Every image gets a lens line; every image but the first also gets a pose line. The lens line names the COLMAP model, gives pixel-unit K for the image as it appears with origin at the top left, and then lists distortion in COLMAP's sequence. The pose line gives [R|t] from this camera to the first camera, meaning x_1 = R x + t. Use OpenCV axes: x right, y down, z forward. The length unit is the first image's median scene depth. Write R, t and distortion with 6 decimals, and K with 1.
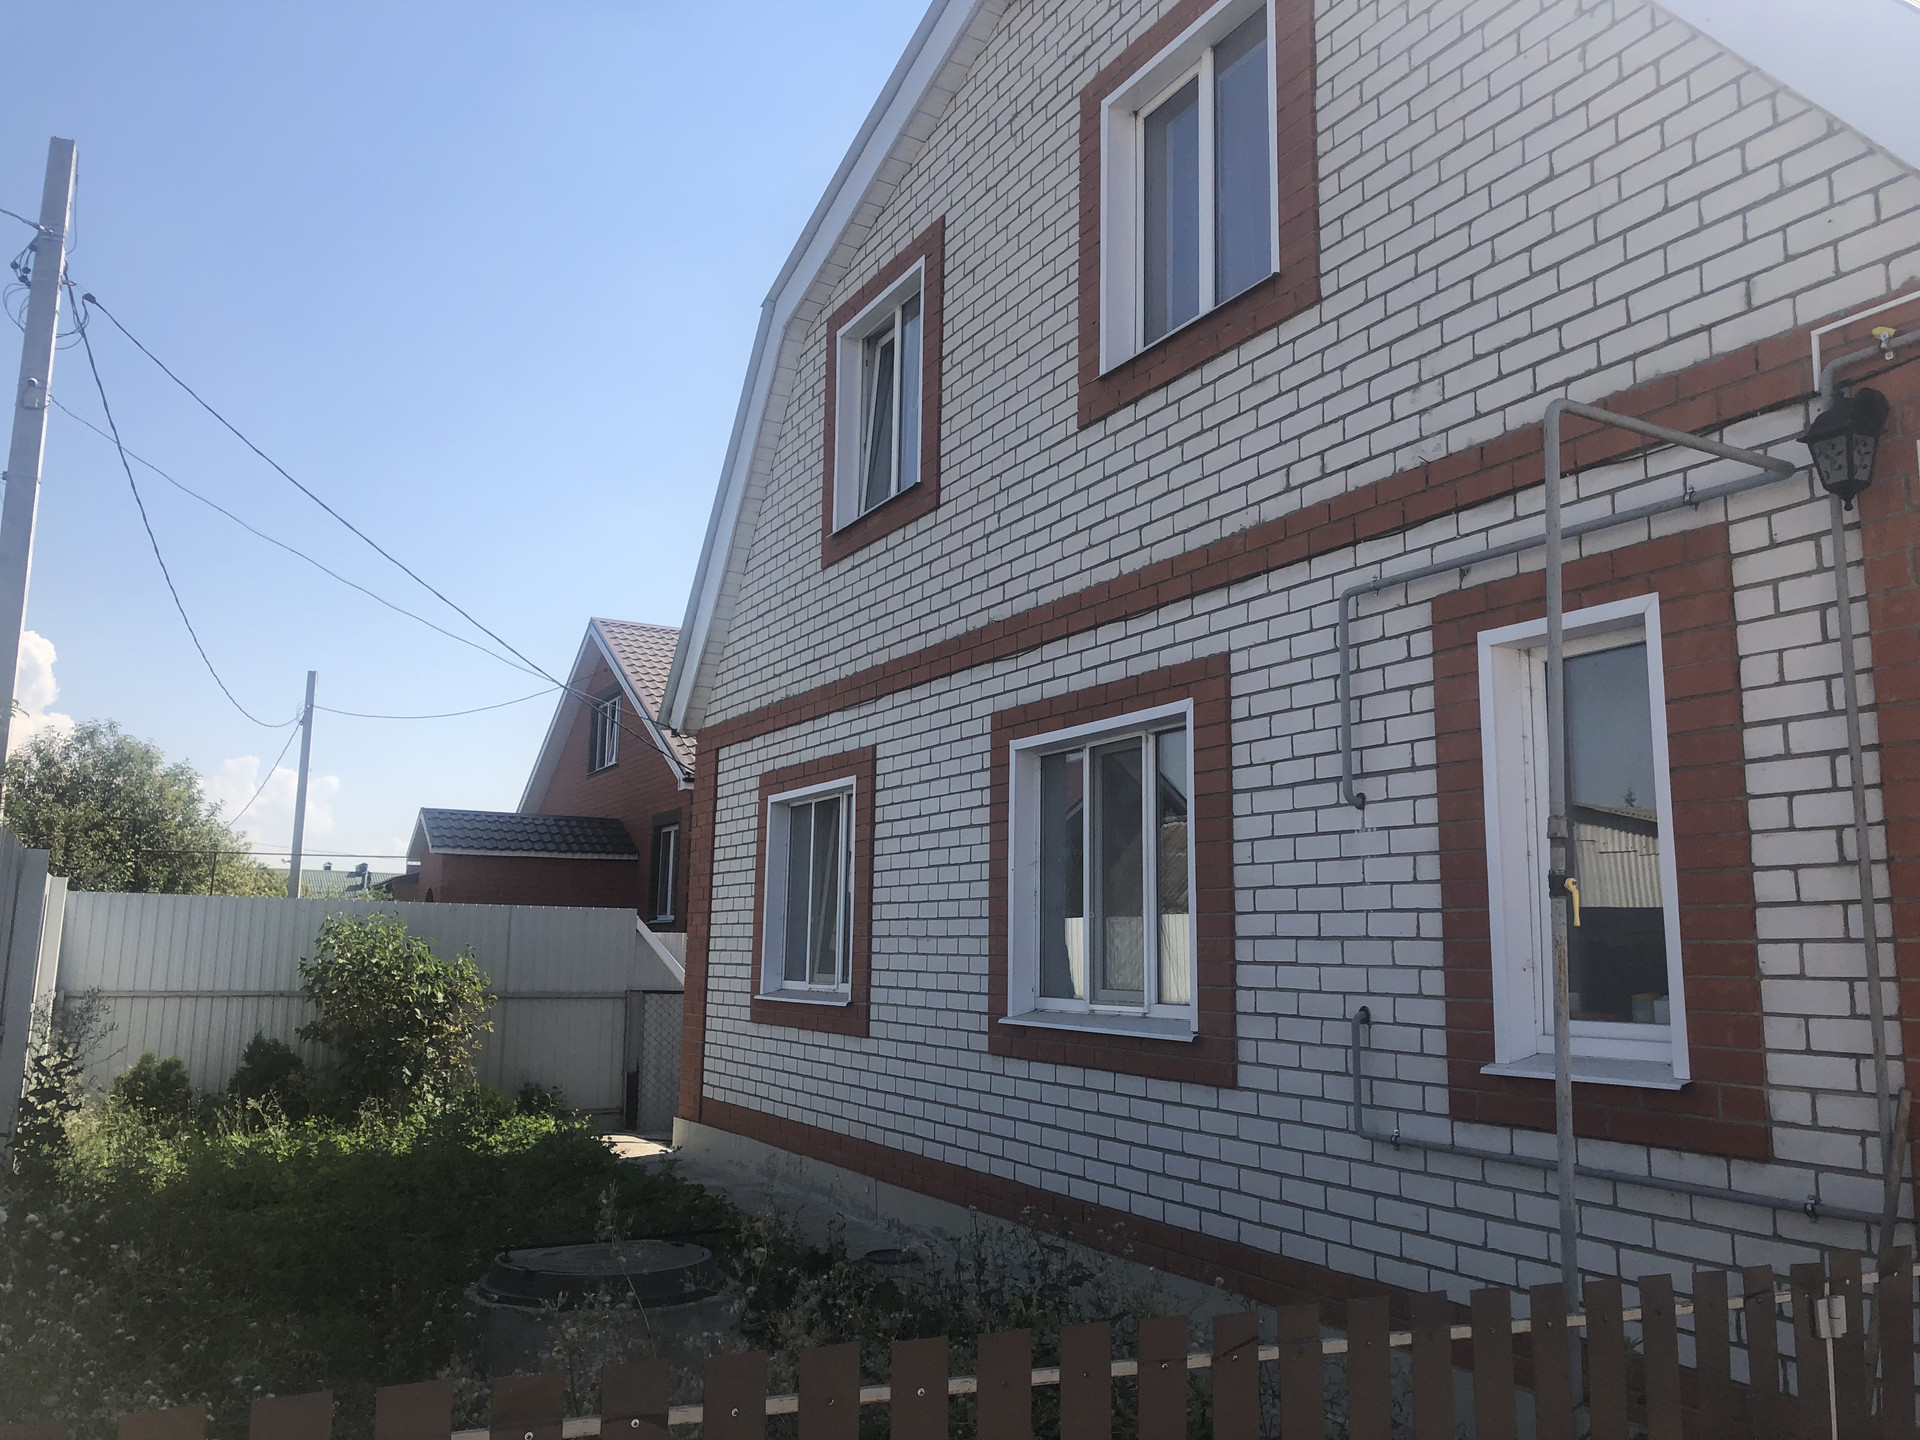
lens RADIAL K [[1605.4, 0, 944.8], [0, 1605.4, 711.1], [0, 0, 1]] dist [0.039061, -0.013310]
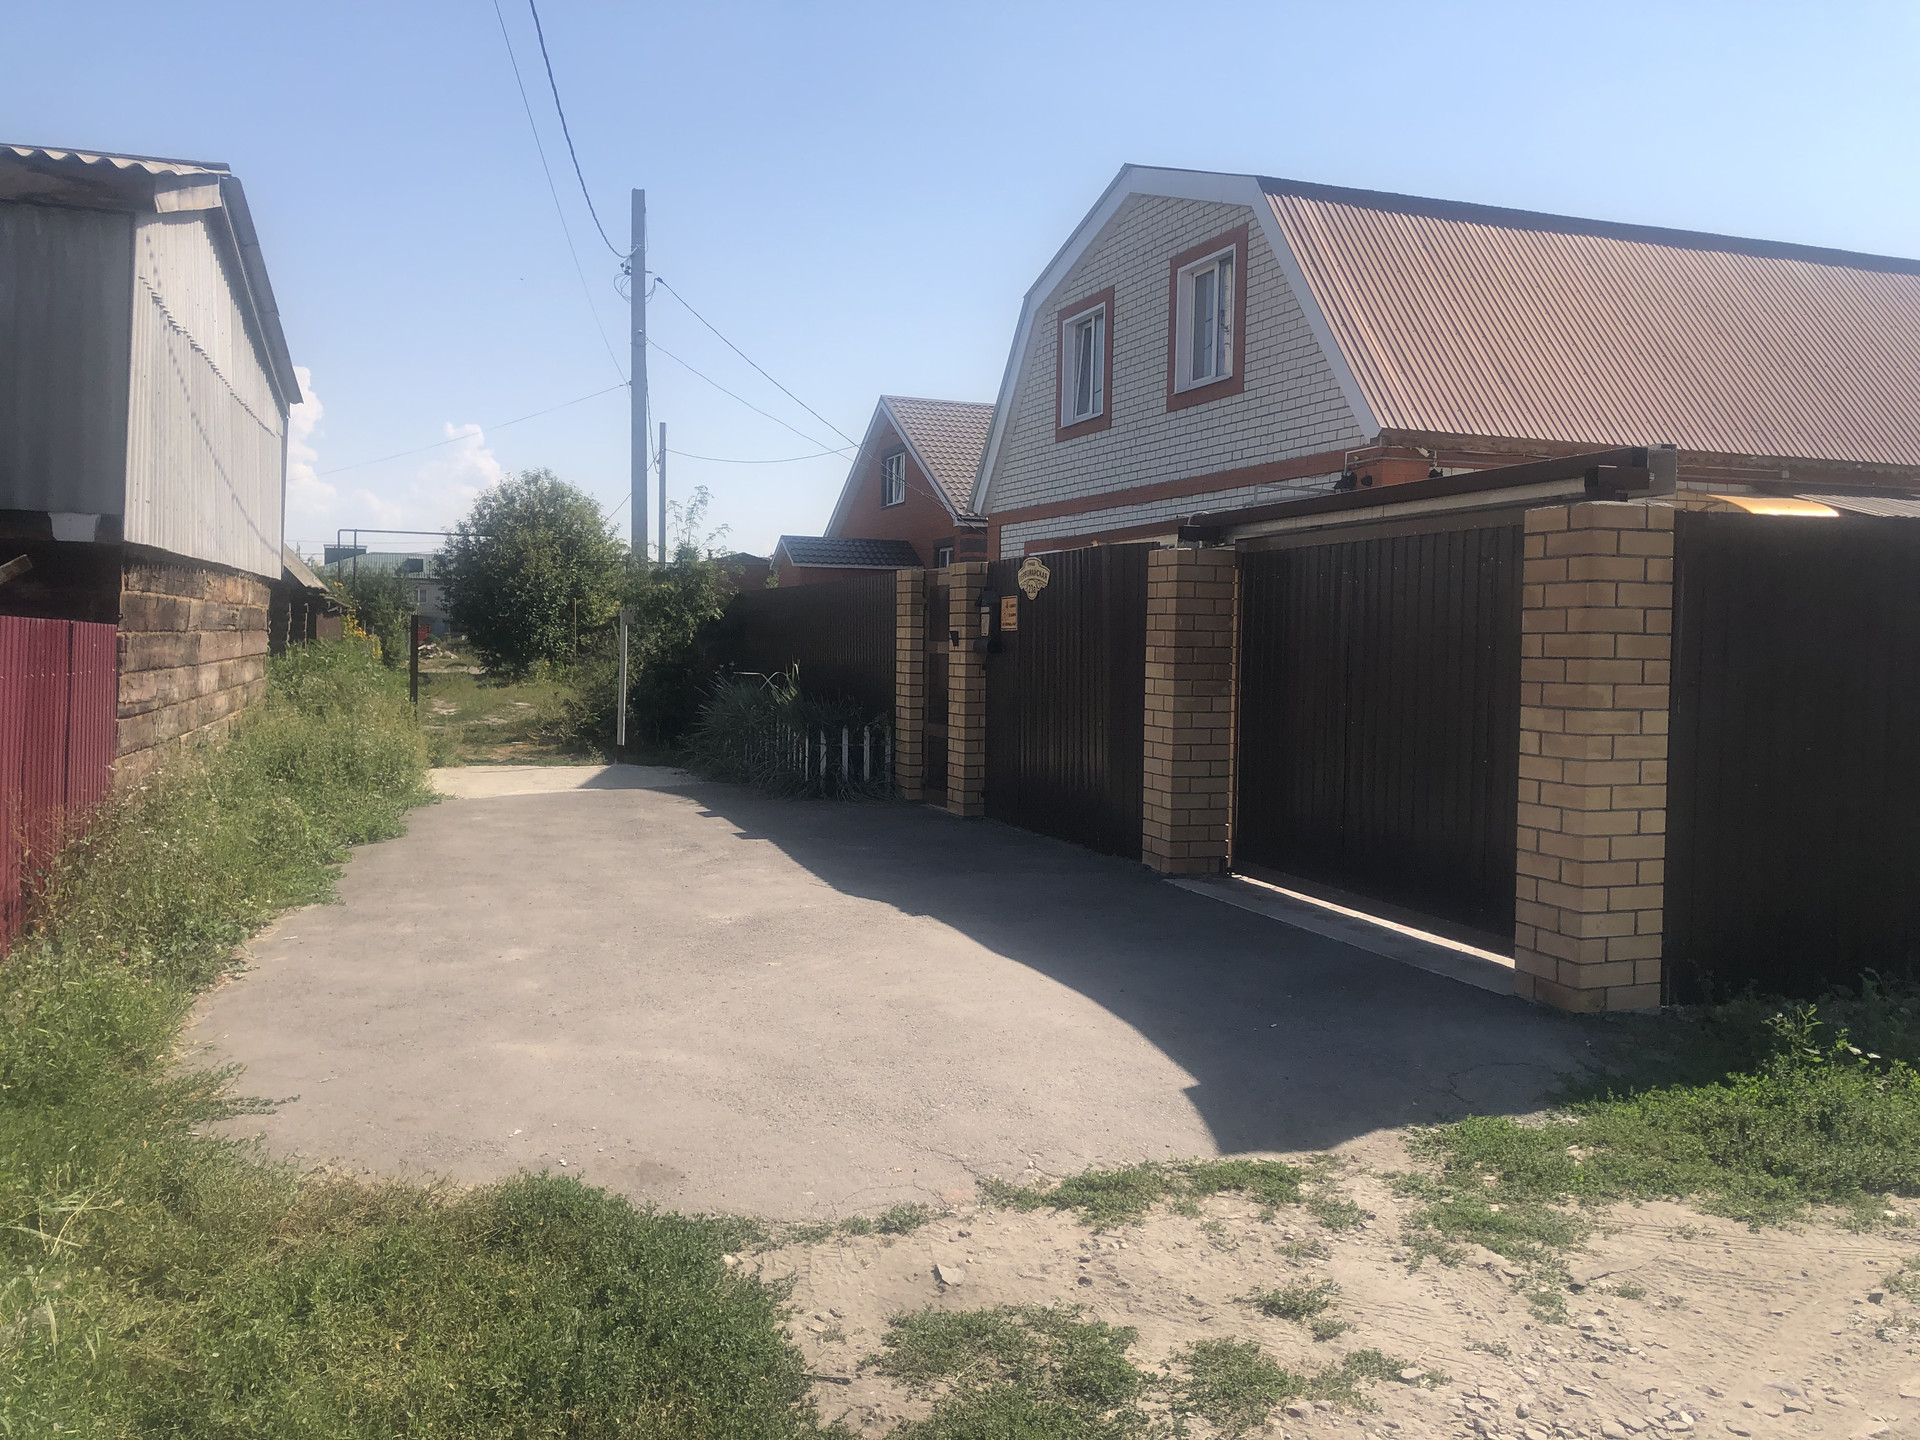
lens RADIAL K [[1605.4, 0, 947.2], [0, 1605.4, 717.8], [0, 0, 1]] dist [0.039061, -0.013310]
pose [[0.991455, 0.007570, -0.130232, 0.056146], [0.018471, 0.980111, 0.197587, -0.156143], [0.129138, -0.198304, 0.971596, -1.090697]]
